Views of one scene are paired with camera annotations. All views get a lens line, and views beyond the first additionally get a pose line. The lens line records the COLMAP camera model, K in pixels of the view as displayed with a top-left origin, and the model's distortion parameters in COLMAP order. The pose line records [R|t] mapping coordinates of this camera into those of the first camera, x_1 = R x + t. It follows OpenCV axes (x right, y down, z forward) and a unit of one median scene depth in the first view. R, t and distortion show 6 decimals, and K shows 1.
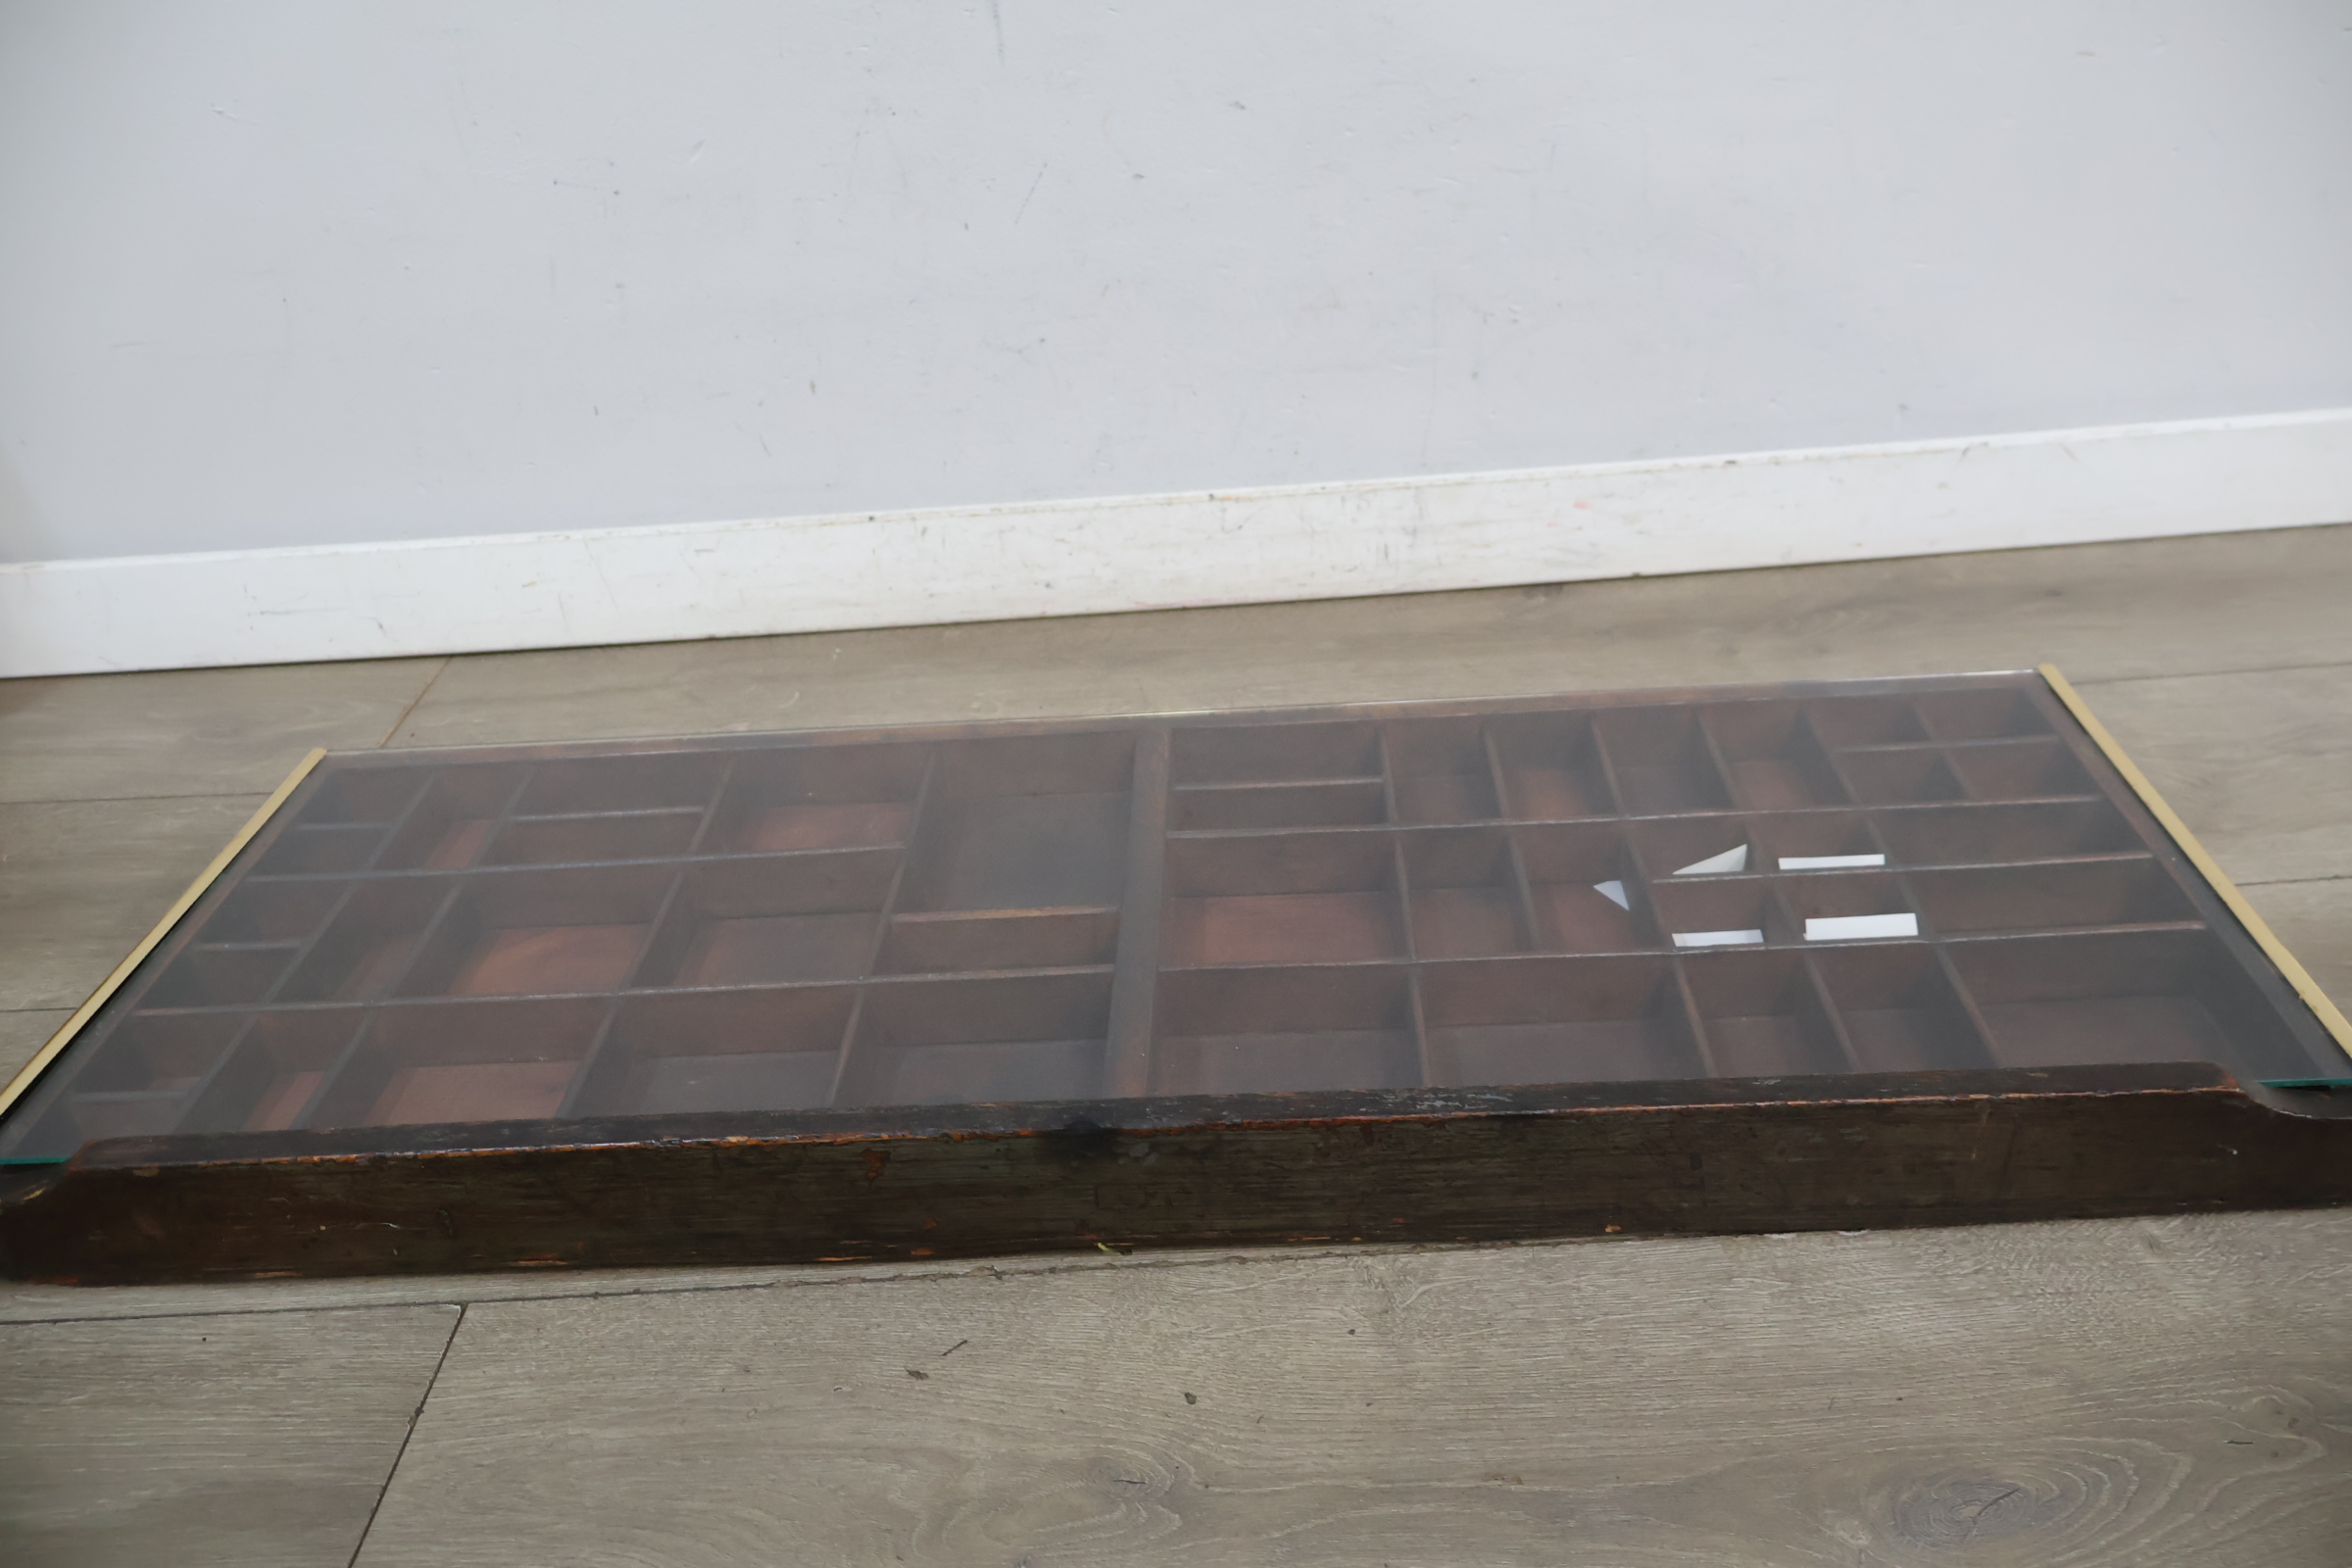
lens RADIAL K [[1990.4, 0, 1177.9], [0, 1990.4, 803.6], [0, 0, 1]] dist [-0.003497, 0.011091]
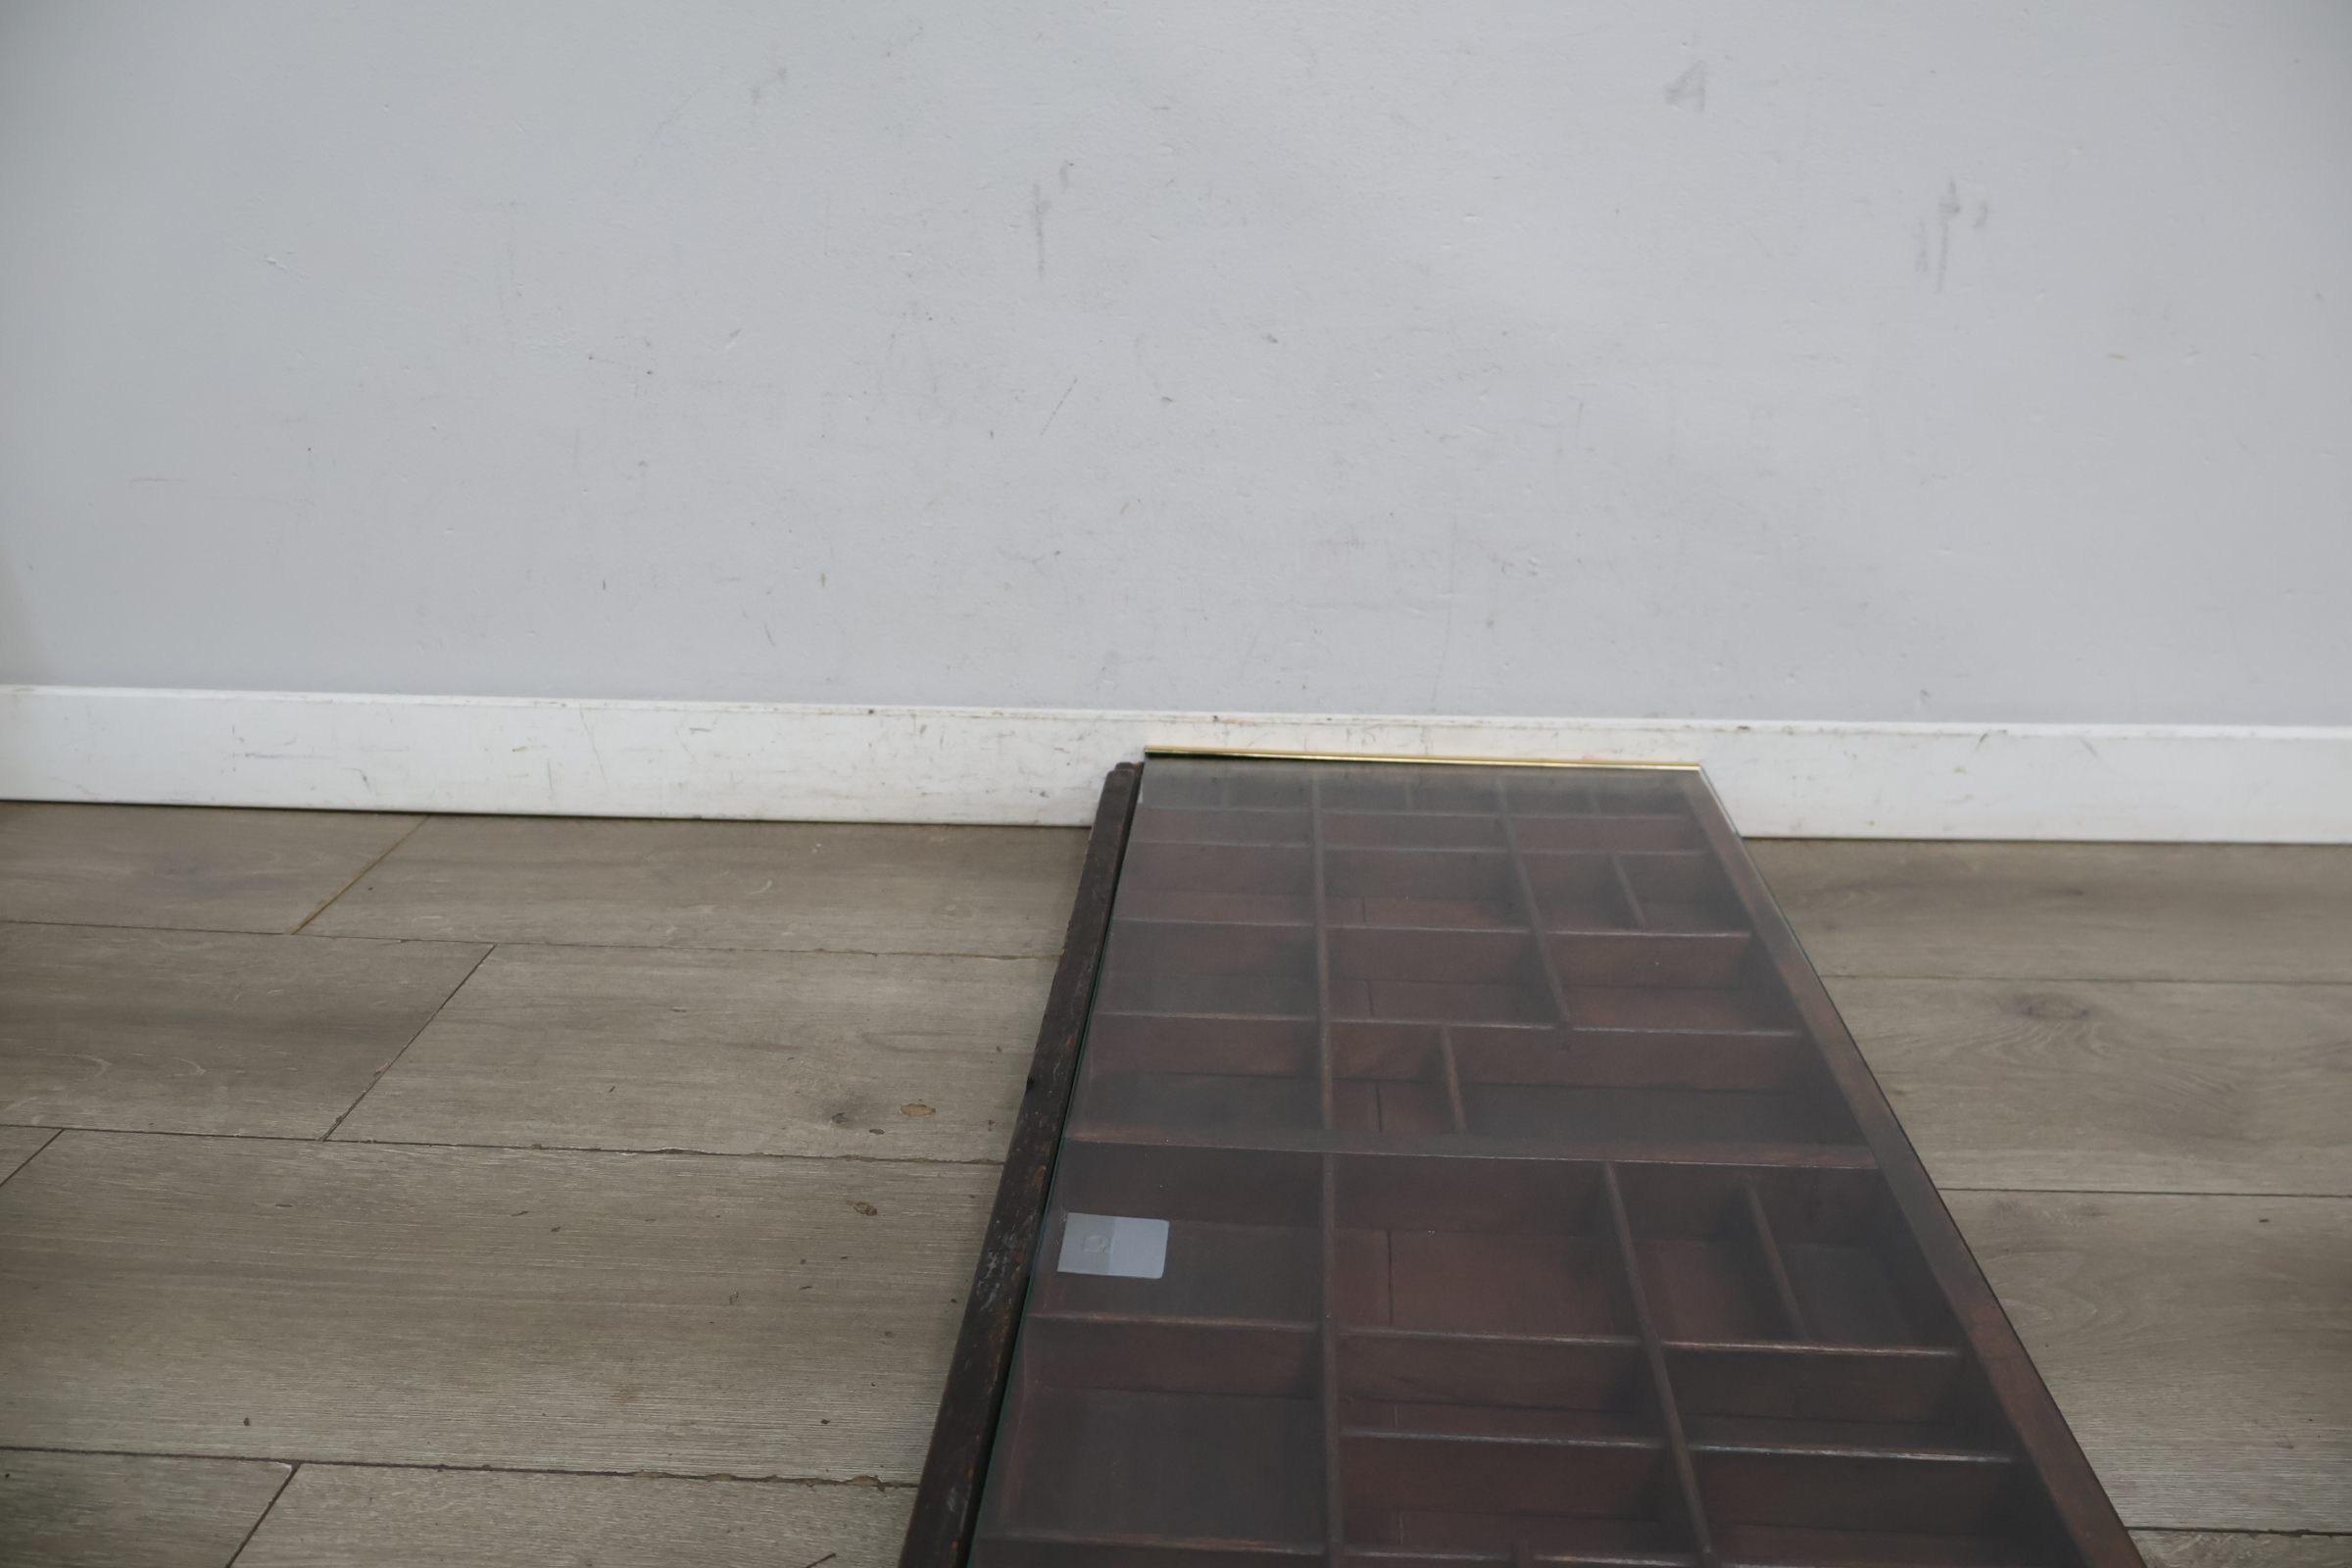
lens RADIAL K [[1990.4, 0, 1175.2], [0, 1990.4, 784.0], [0, 0, 1]] dist [-0.003497, 0.011091]
pose [[0.996051, 0.085873, -0.022526, 0.038179], [-0.088304, 0.984508, -0.151478, 0.048967], [0.009169, 0.152869, 0.988204, 0.054605]]
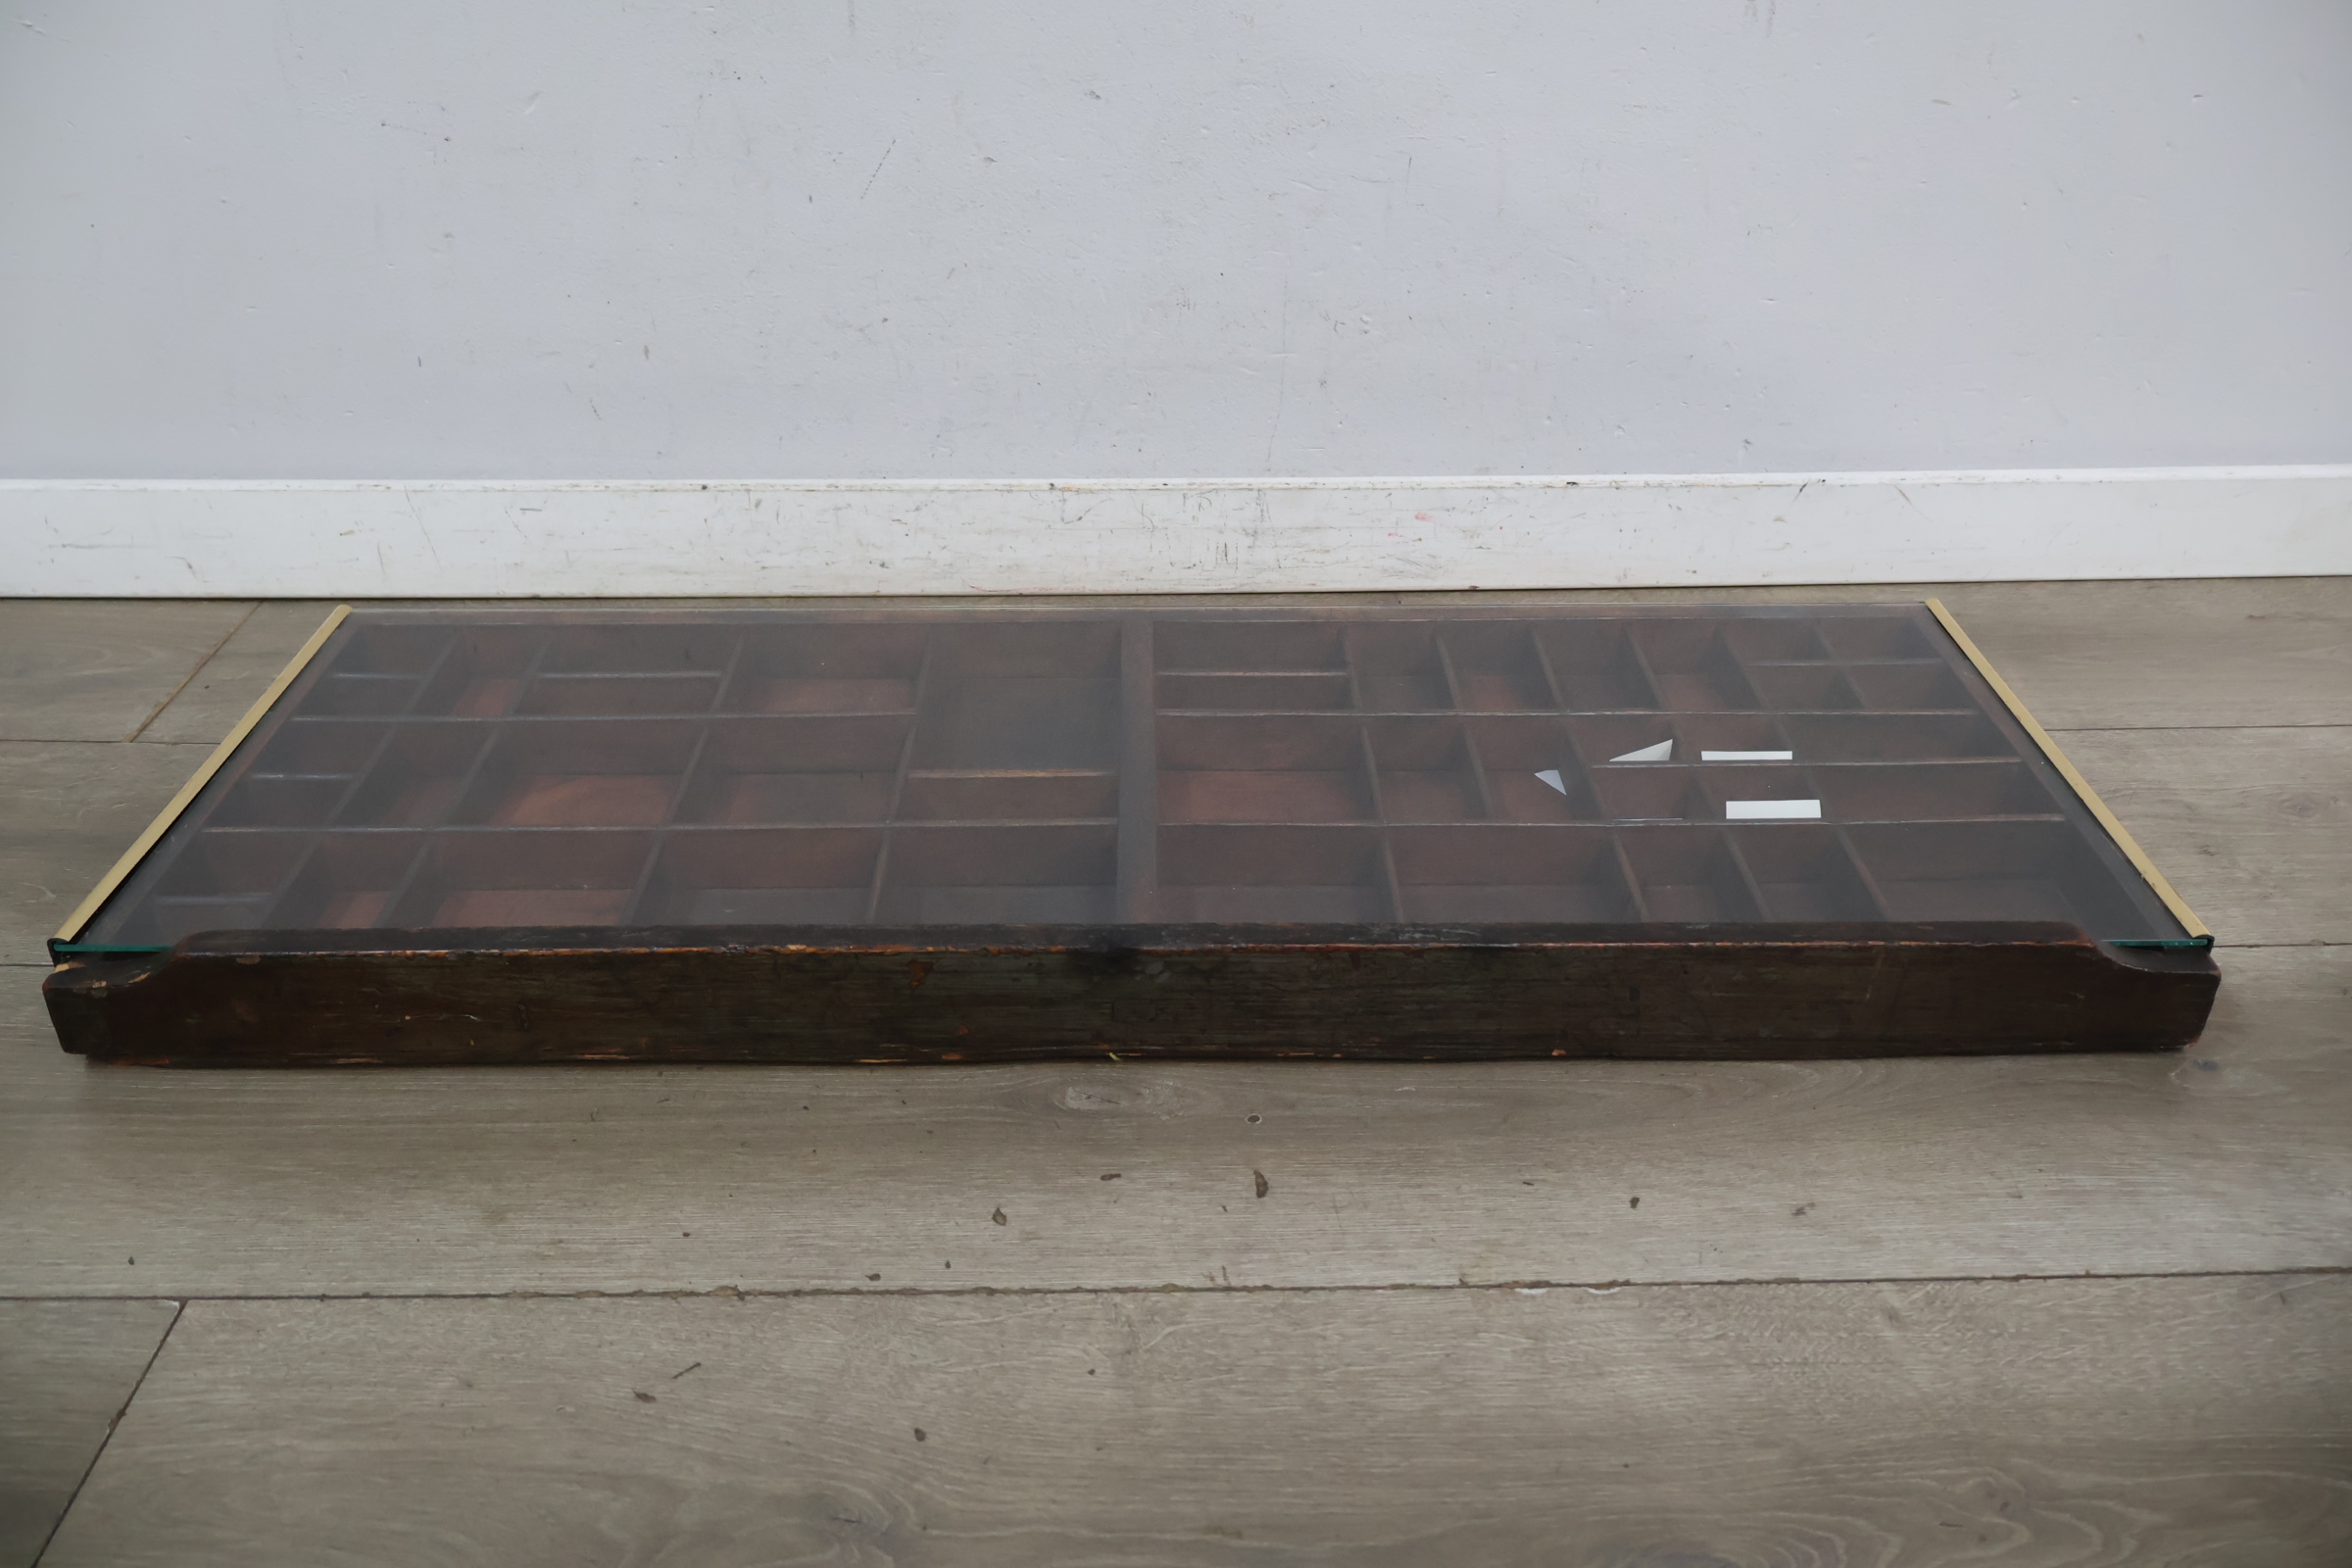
lens RADIAL K [[1990.4, 0, 1166.8], [0, 1990.4, 786.2], [0, 0, 1]] dist [-0.003497, 0.011091]
pose [[0.997470, 0.054059, 0.046161, 0.062560], [-0.054814, 0.998380, 0.015249, -0.041120], [-0.045262, -0.017741, 0.998818, 0.015862]]
